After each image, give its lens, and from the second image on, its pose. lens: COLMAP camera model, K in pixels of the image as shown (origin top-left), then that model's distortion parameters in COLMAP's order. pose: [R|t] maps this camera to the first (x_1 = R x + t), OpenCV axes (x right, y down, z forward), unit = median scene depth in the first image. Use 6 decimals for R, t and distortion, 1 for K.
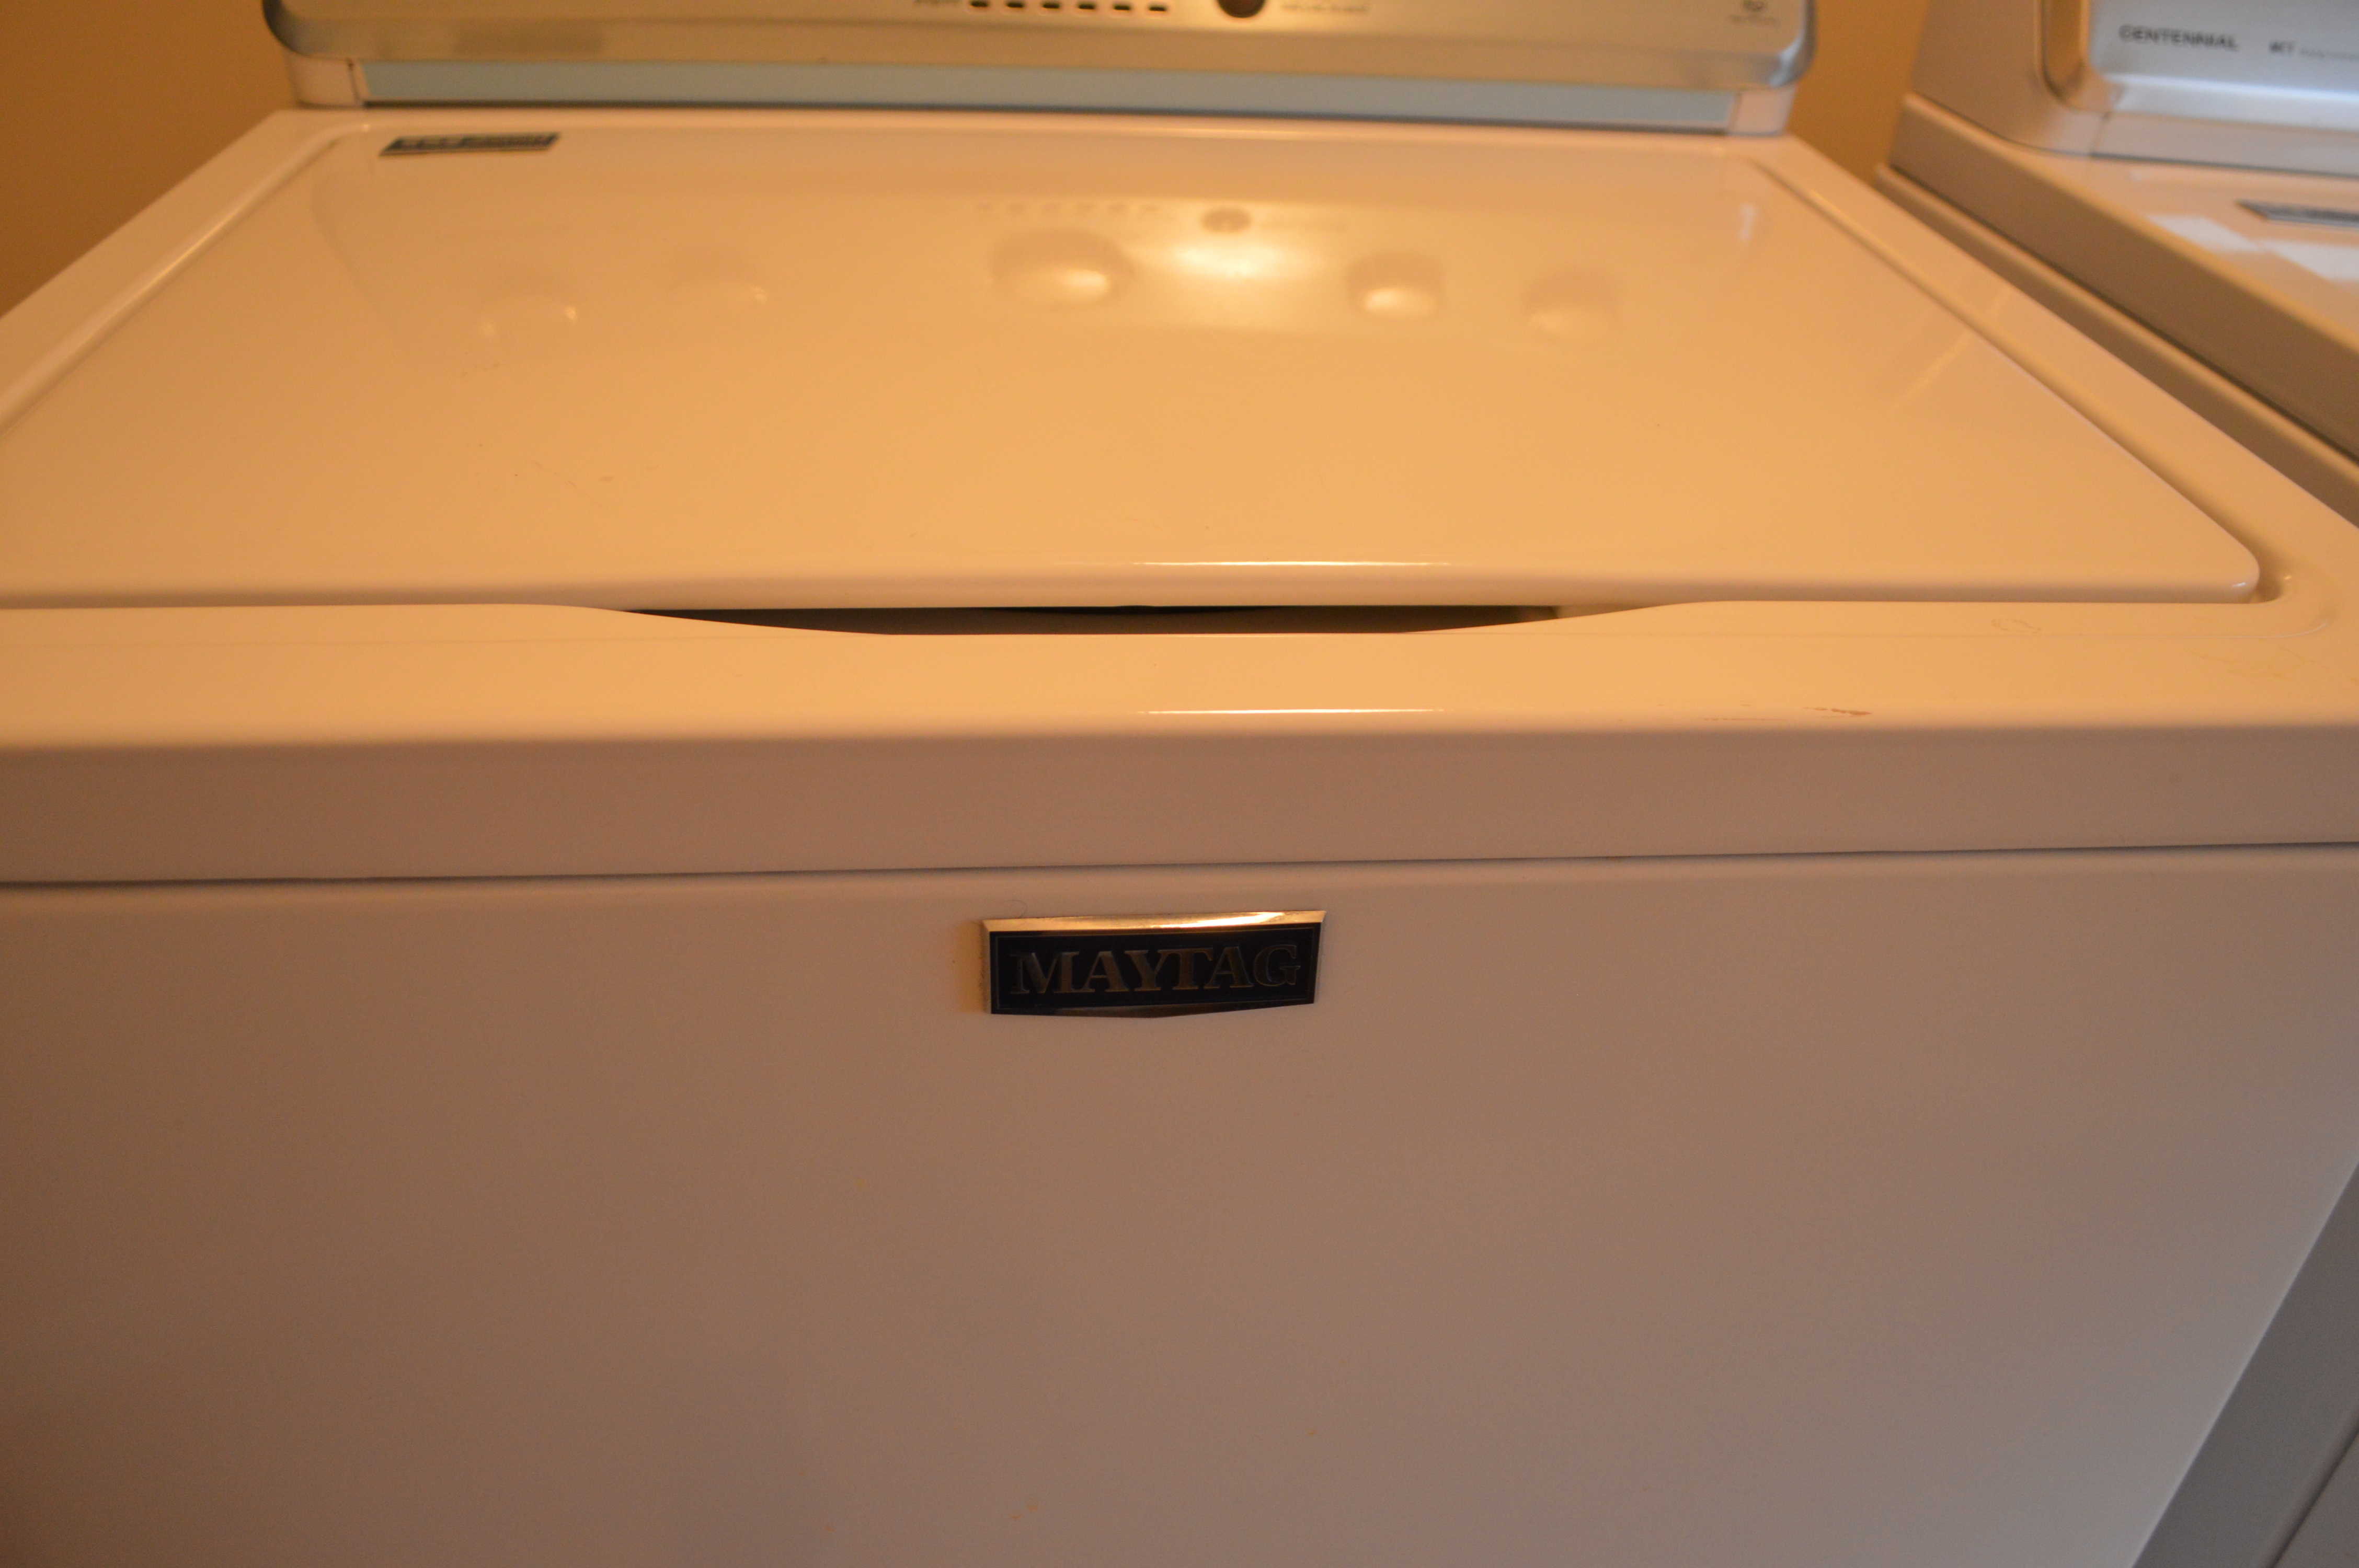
lens RADIAL K [[1860.9, 0, 1179.5], [0, 1860.9, 784.0], [0, 0, 1]] dist [-0.092921, 0.015758]
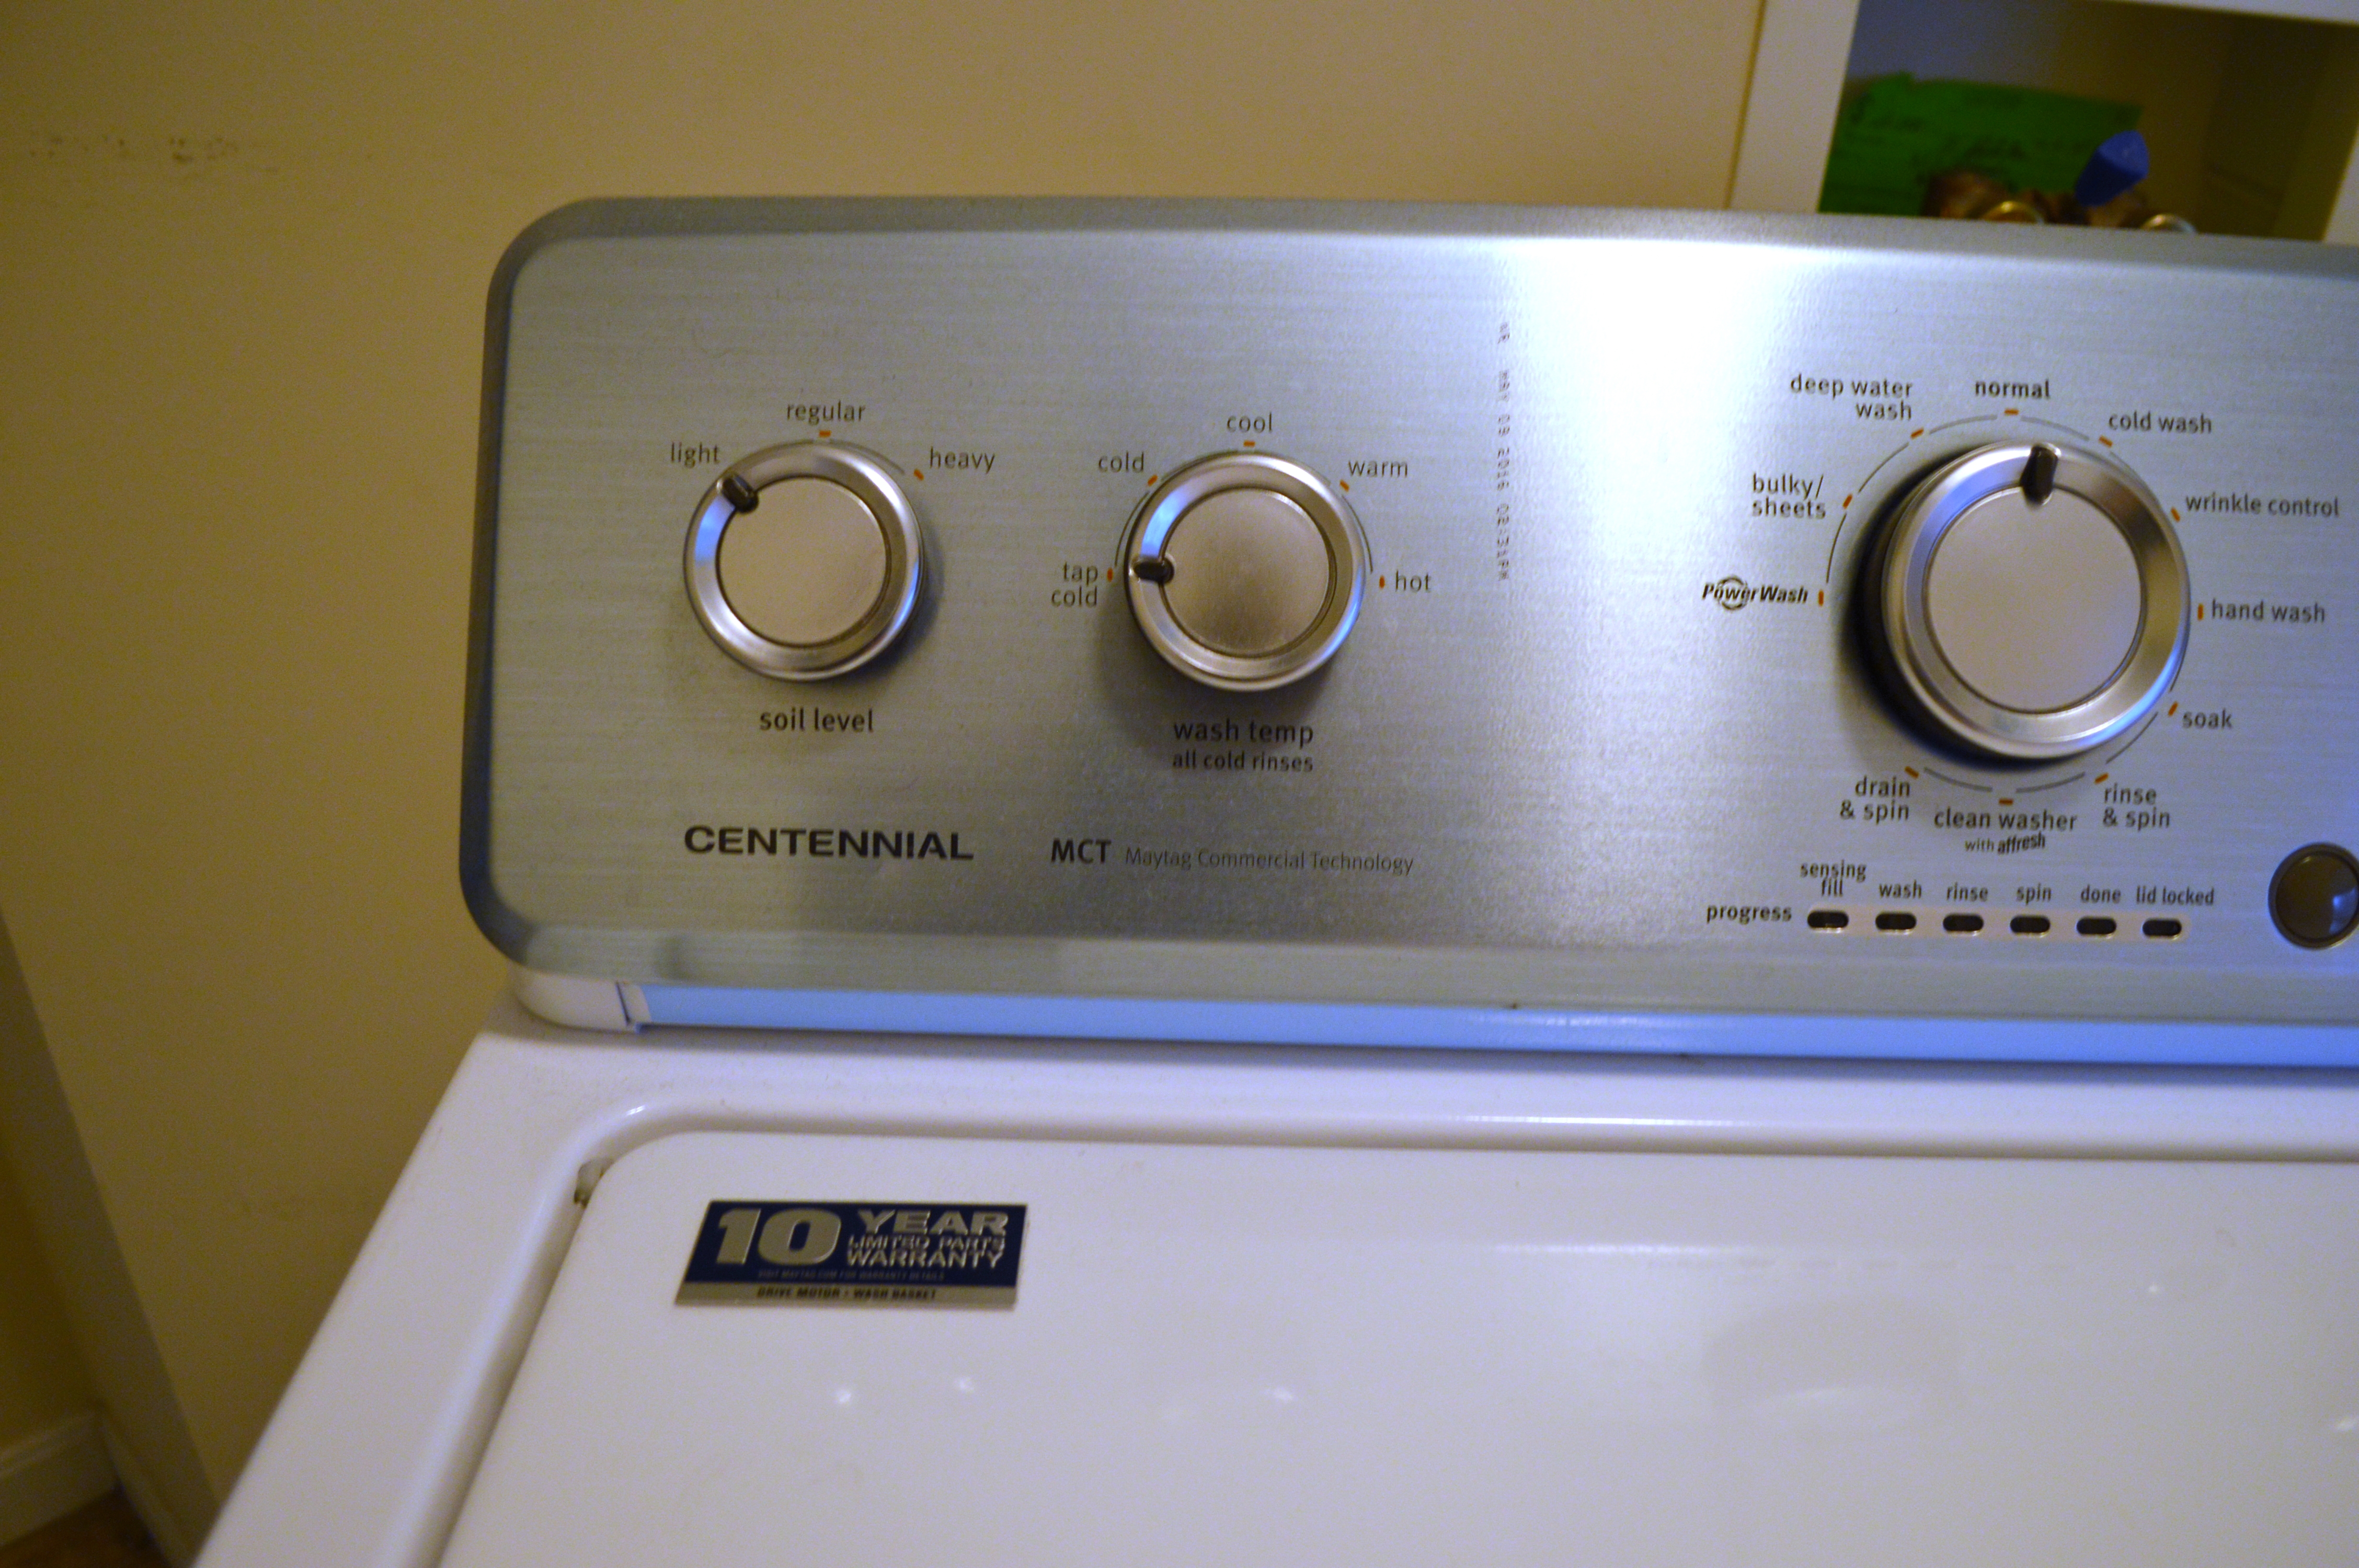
lens RADIAL K [[1860.9, 0, 1179.5], [0, 1860.9, 784.0], [0, 0, 1]] dist [-0.092921, 0.015758]
pose [[0.993524, 0.037358, -0.107301, -0.250645], [-0.043785, 0.997346, -0.058172, -0.452357], [0.104843, 0.062493, 0.992523, 0.495272]]
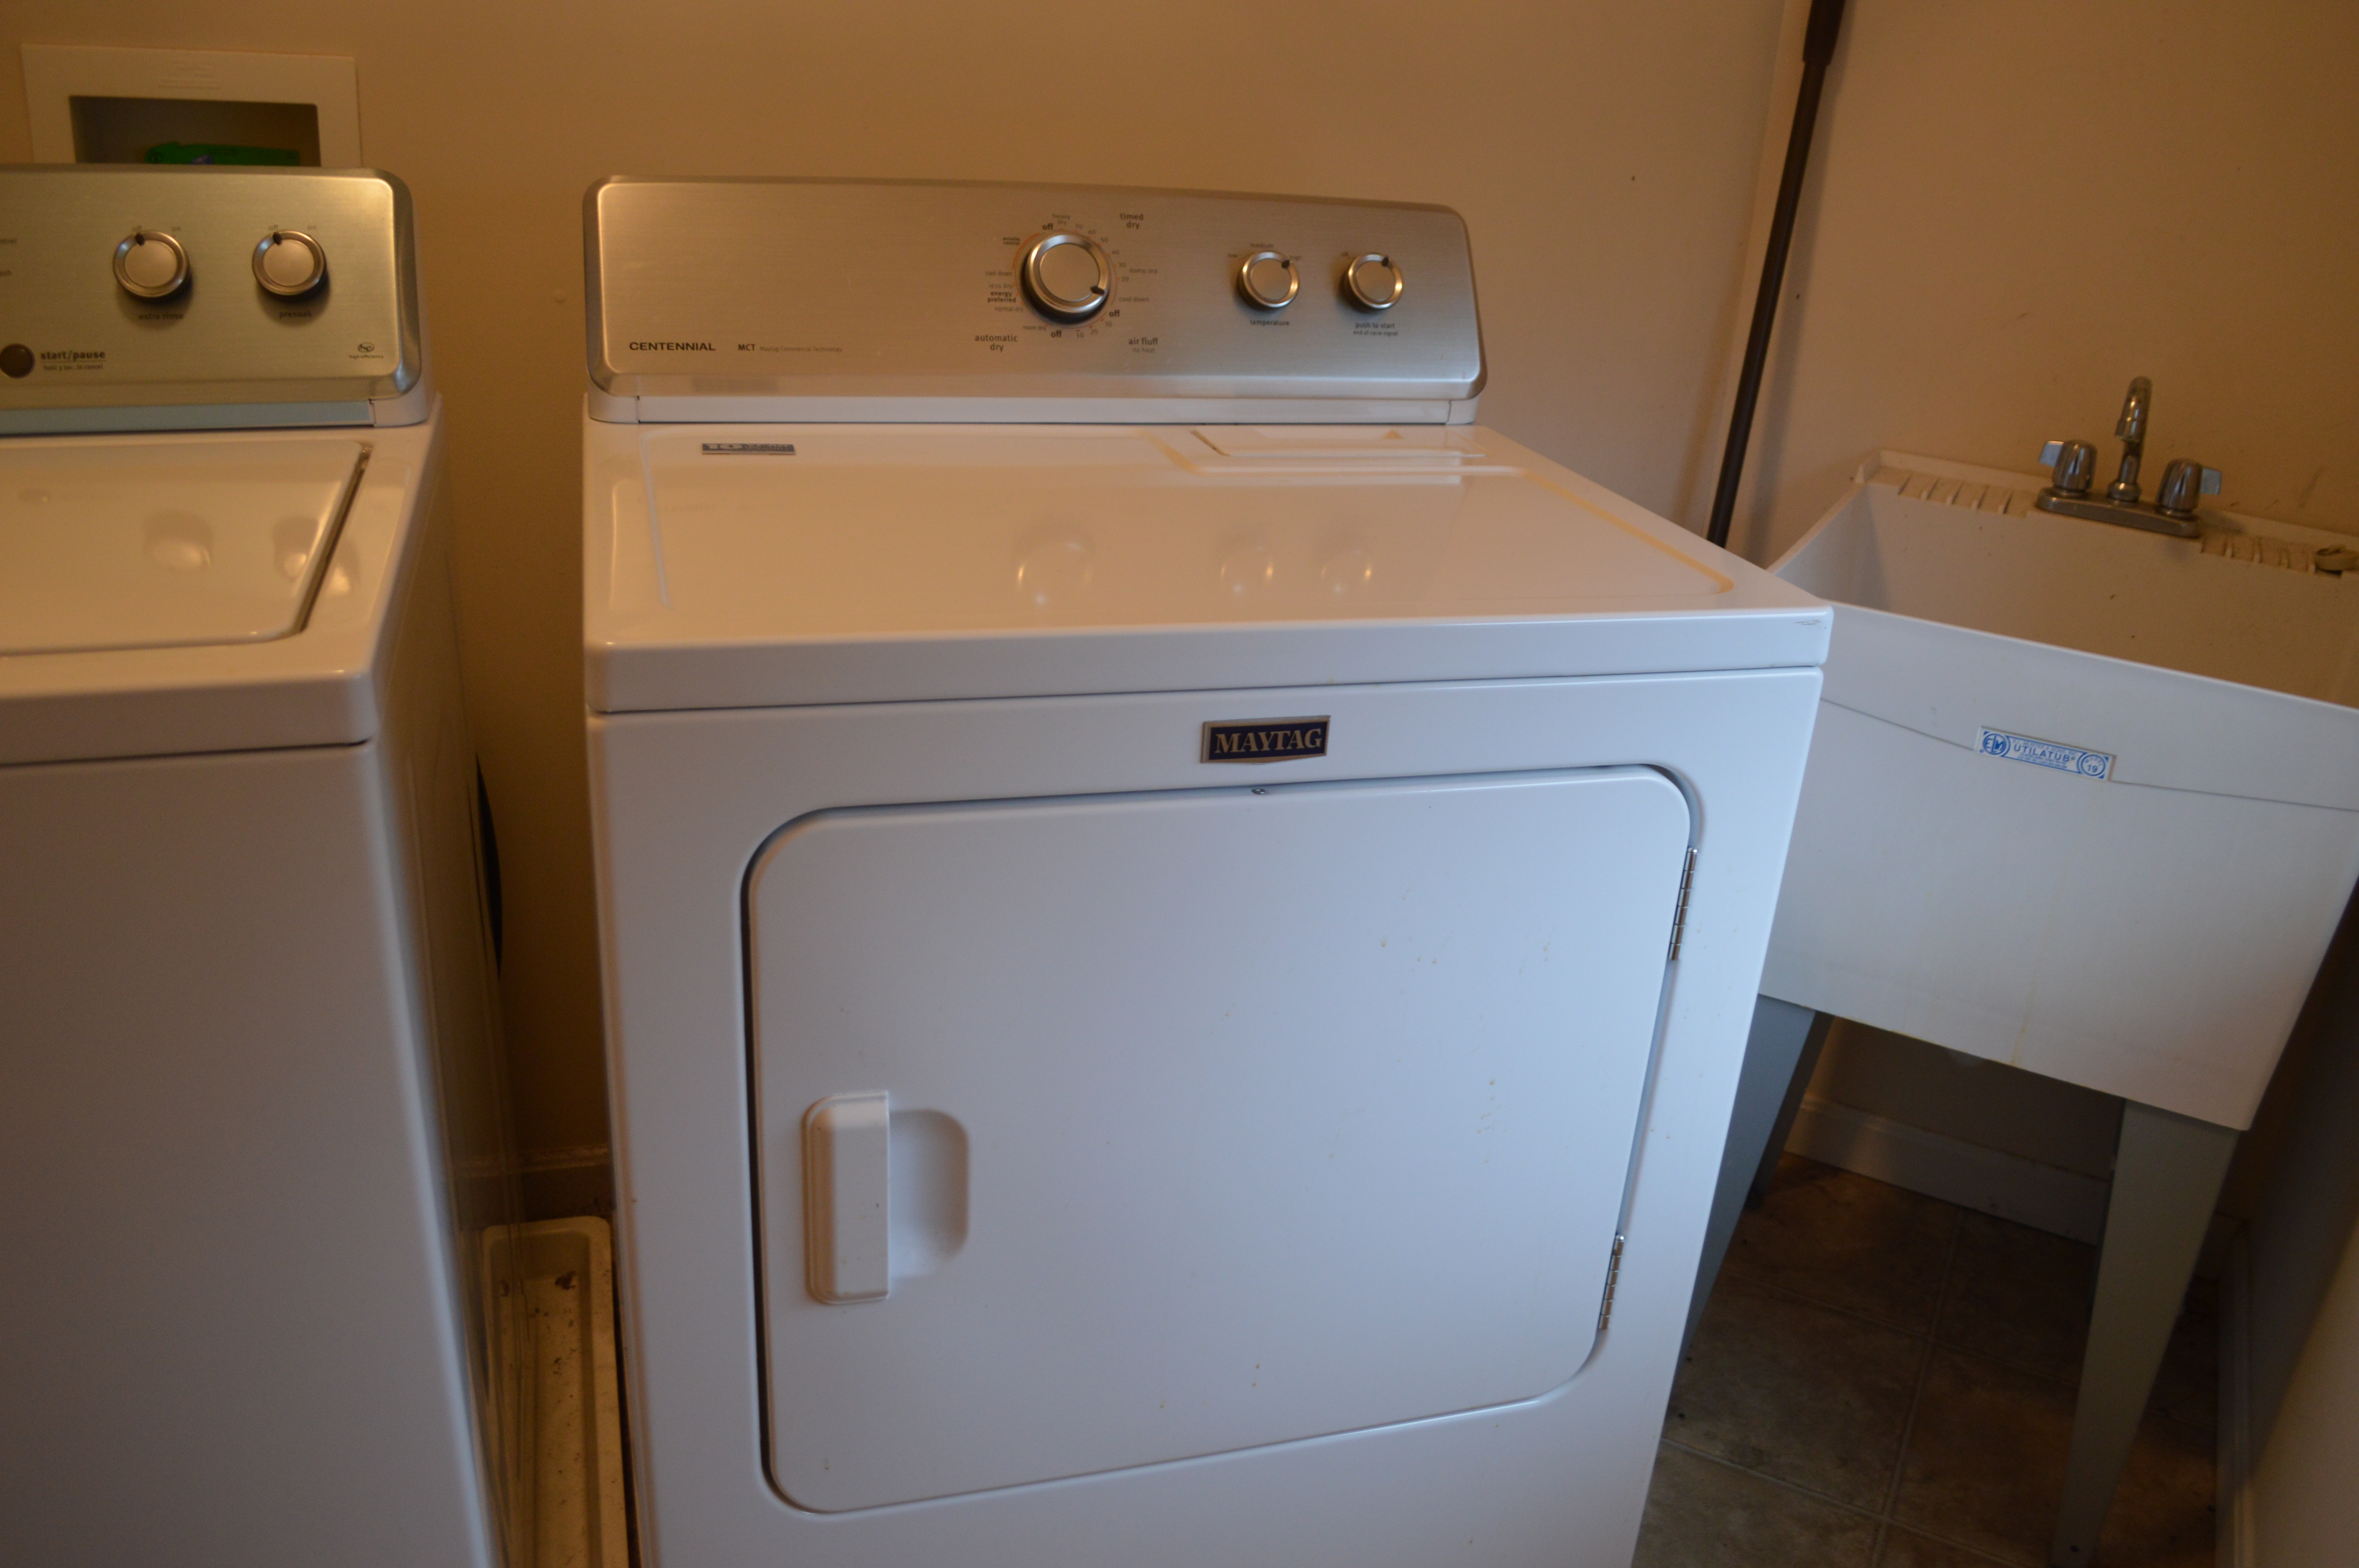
lens RADIAL K [[1860.9, 0, 1179.5], [0, 1860.9, 784.0], [0, 0, 1]] dist [-0.092921, 0.015758]
pose [[0.977008, -0.072558, 0.200477, 0.739860], [0.102038, 0.984756, -0.140866, 0.275244], [-0.187200, 0.158083, 0.969518, -0.695027]]
